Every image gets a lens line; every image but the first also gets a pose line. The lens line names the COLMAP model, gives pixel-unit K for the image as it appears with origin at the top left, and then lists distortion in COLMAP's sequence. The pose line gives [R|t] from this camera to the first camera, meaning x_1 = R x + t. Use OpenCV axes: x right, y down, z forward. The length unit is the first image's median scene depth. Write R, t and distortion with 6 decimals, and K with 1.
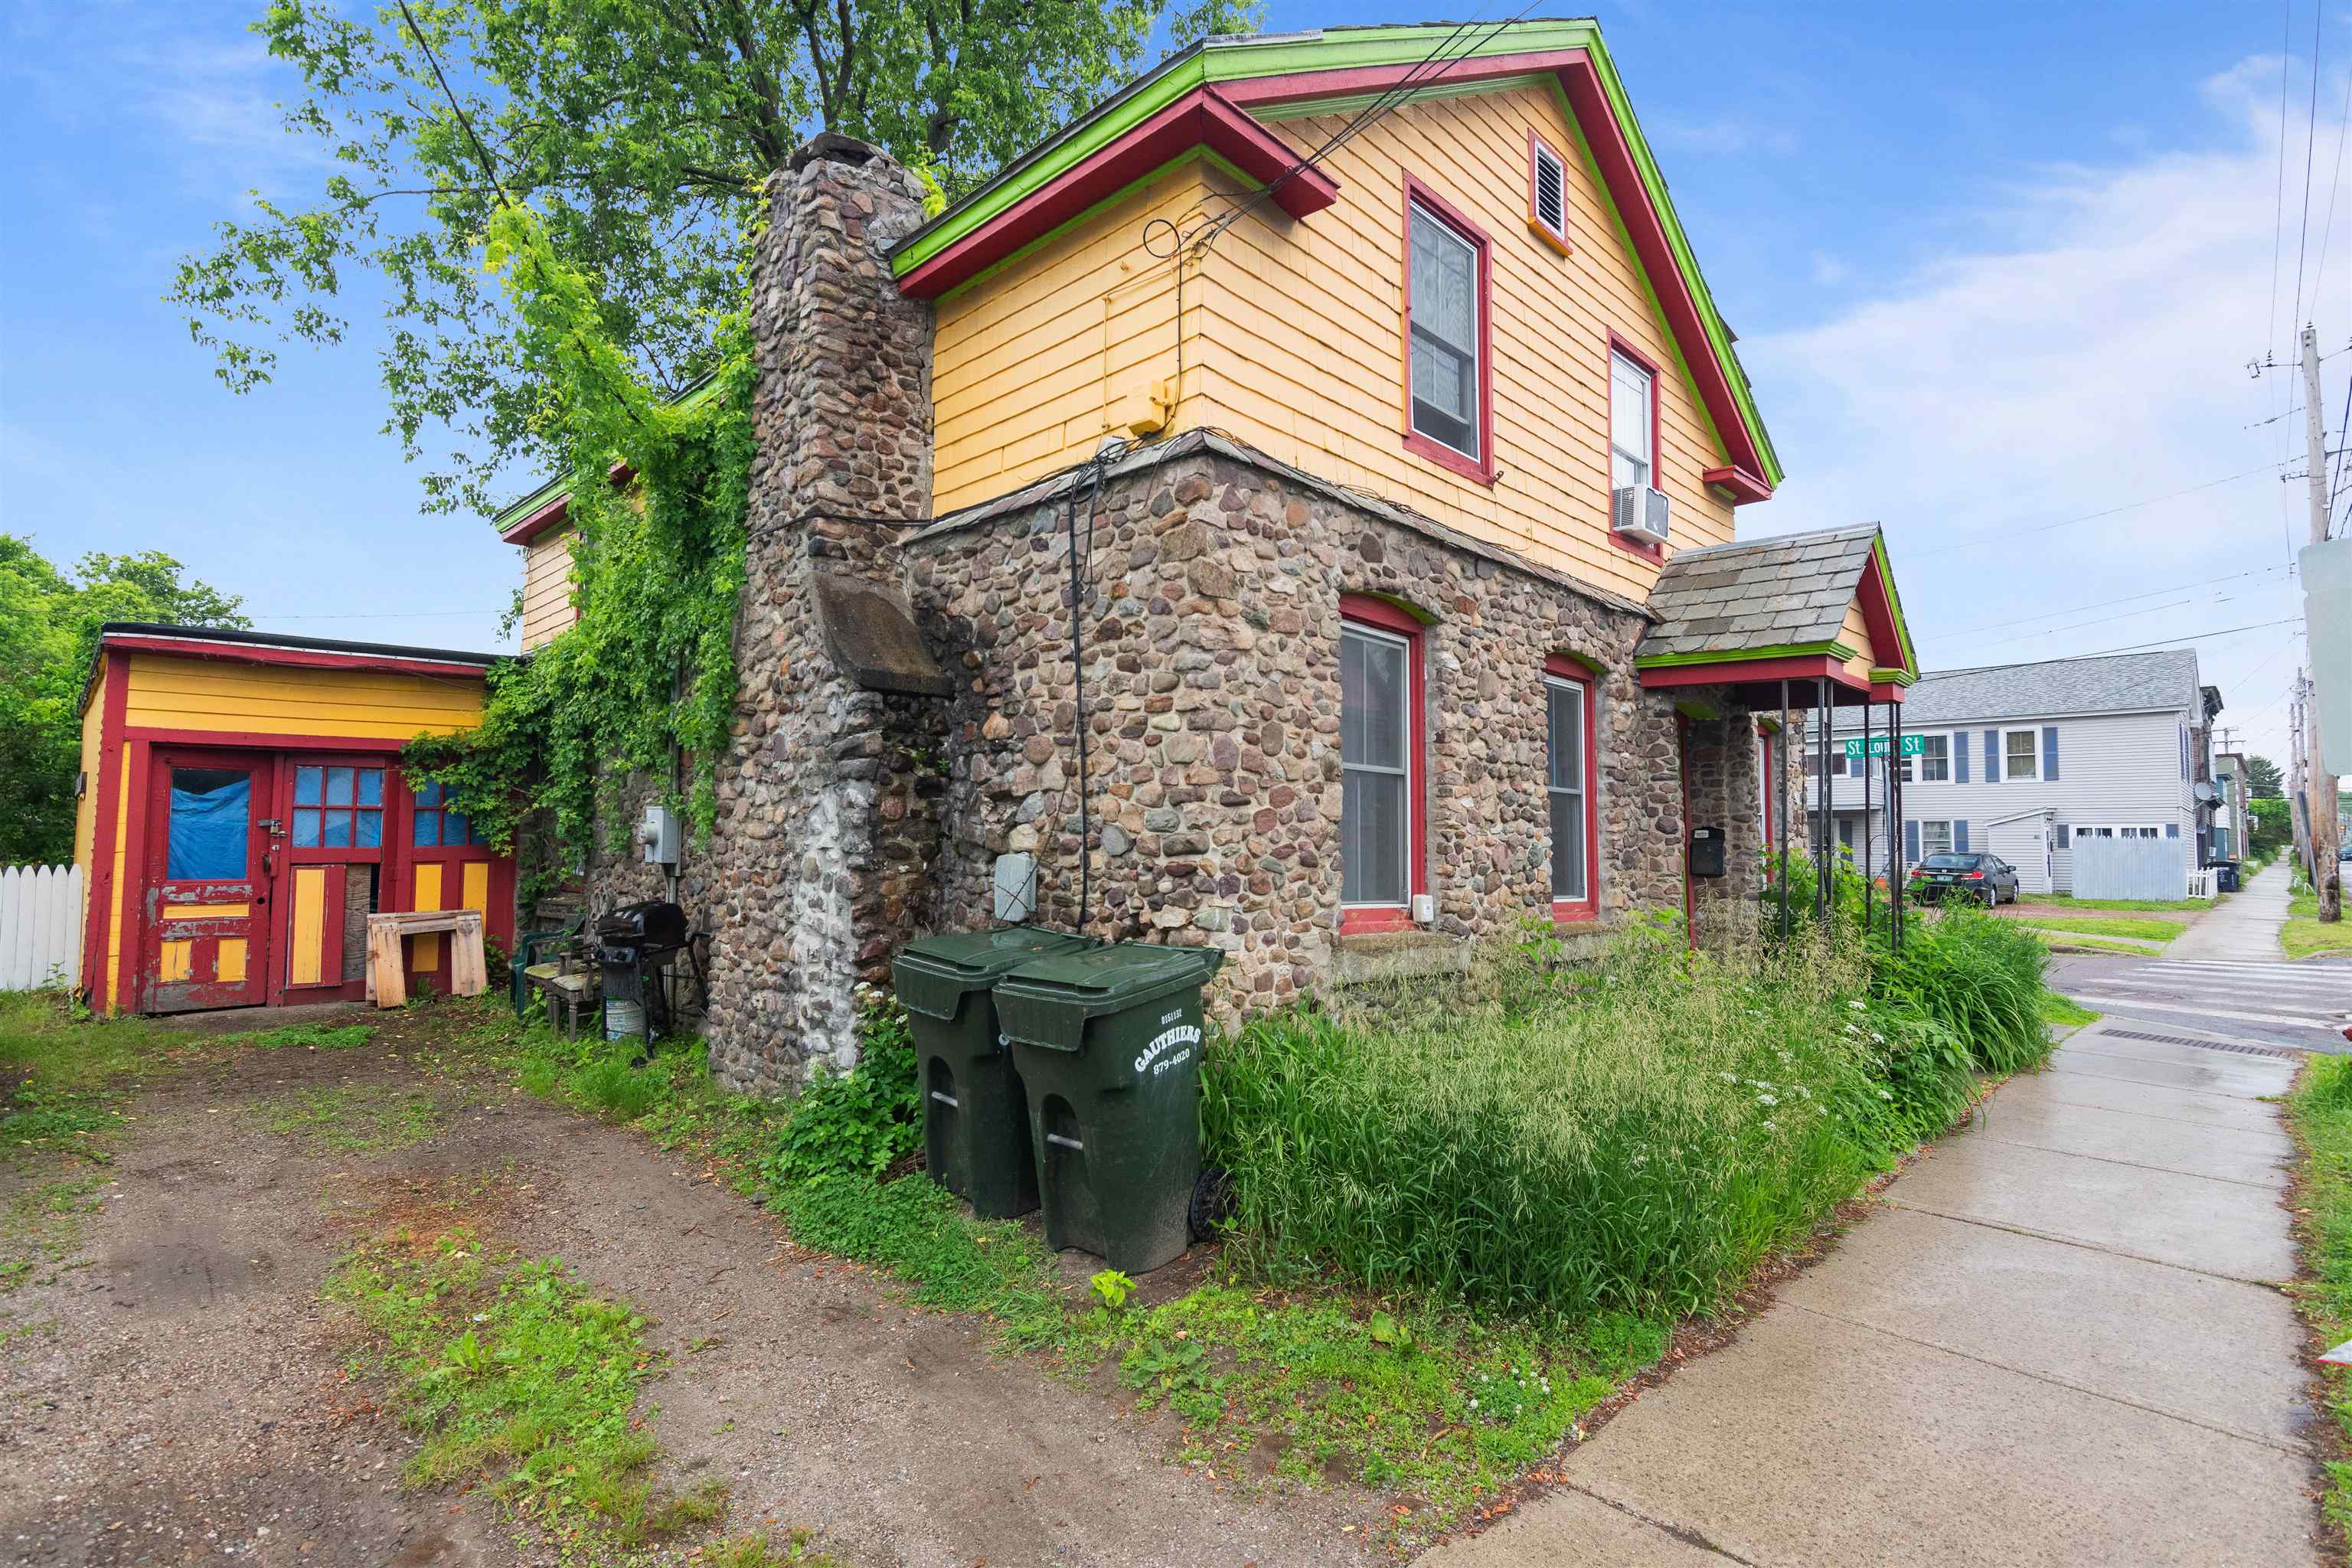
lens RADIAL K [[1131.1, 0, 1179.0], [0, 1131.1, 784.5], [0, 0, 1]] dist [-0.006184, -0.000430]
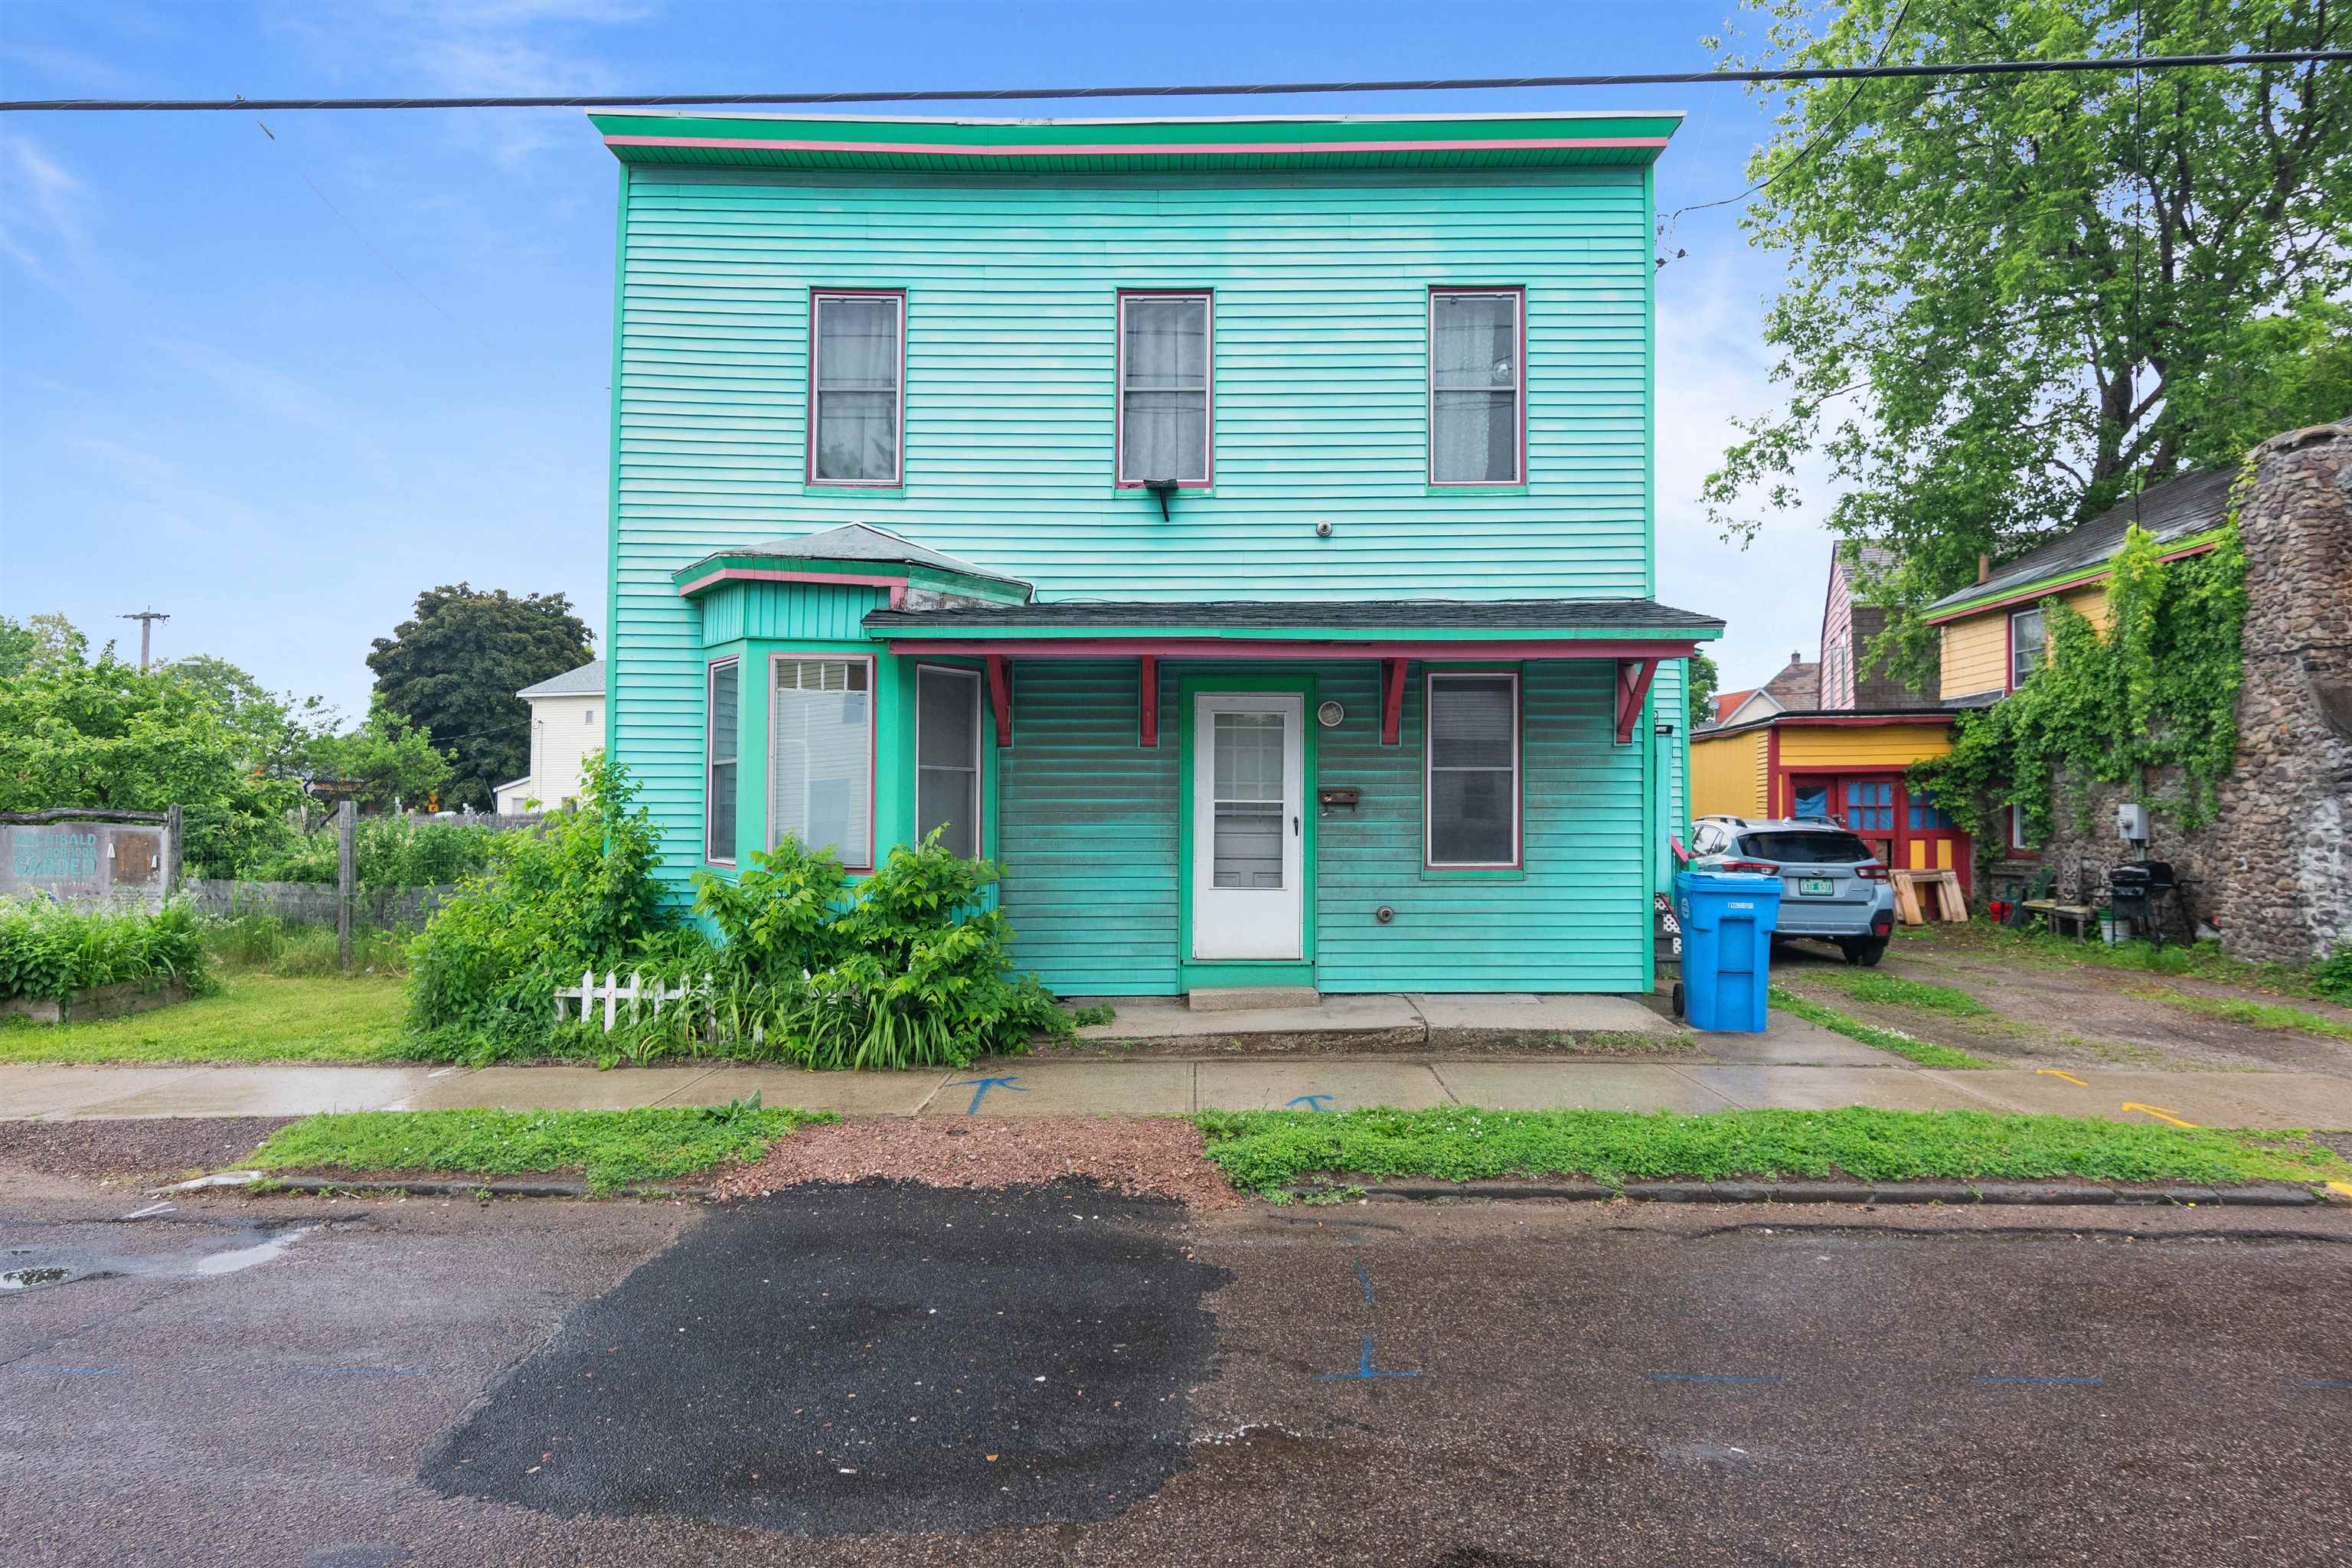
lens RADIAL K [[1352.1, 0, 1179.3], [0, 1352.1, 787.0], [0, 0, 1]] dist [0.016256, 0.002595]
pose [[0.694906, -0.023072, -0.718730, -0.002495], [0.038144, 0.999261, 0.004802, -0.086869], [0.718088, -0.030752, 0.695272, -1.744280]]
